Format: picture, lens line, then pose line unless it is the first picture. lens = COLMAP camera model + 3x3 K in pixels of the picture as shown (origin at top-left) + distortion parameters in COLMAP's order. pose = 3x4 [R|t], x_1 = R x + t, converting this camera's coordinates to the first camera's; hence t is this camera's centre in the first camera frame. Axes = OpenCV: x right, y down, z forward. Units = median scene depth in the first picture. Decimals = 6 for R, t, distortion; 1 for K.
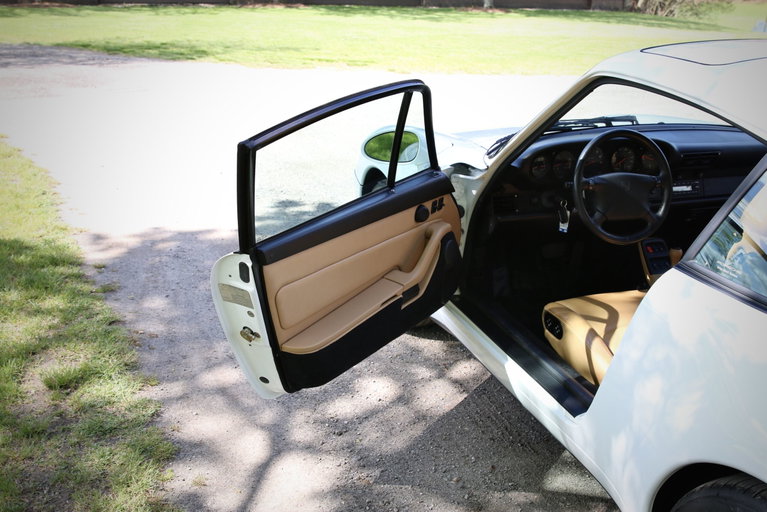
lens RADIAL K [[845.8, 0, 383.5], [0, 845.8, 256.0], [0, 0, 1]] dist [-0.108470, 0.090266]
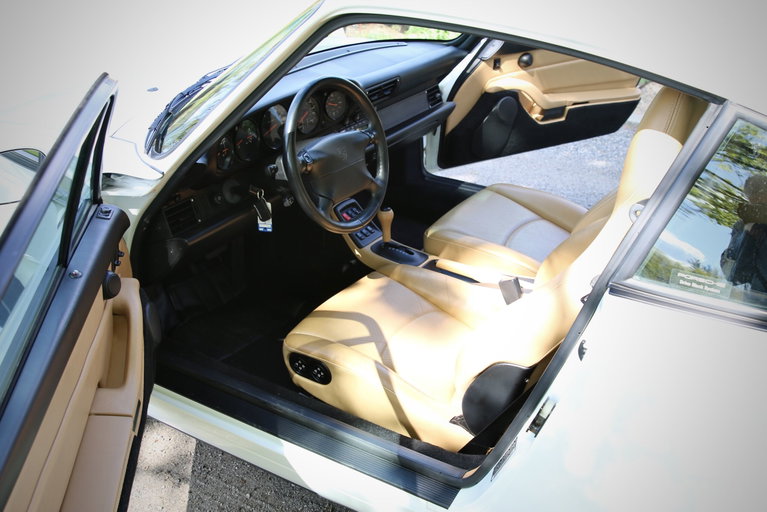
lens RADIAL K [[845.8, 0, 383.5], [0, 845.8, 256.0], [0, 0, 1]] dist [-0.108470, 0.090266]
pose [[0.776368, -0.292745, 0.558169, -0.118008], [0.220896, 0.955799, 0.194044, -0.129803], [-0.590303, -0.027353, 0.806718, 0.375545]]
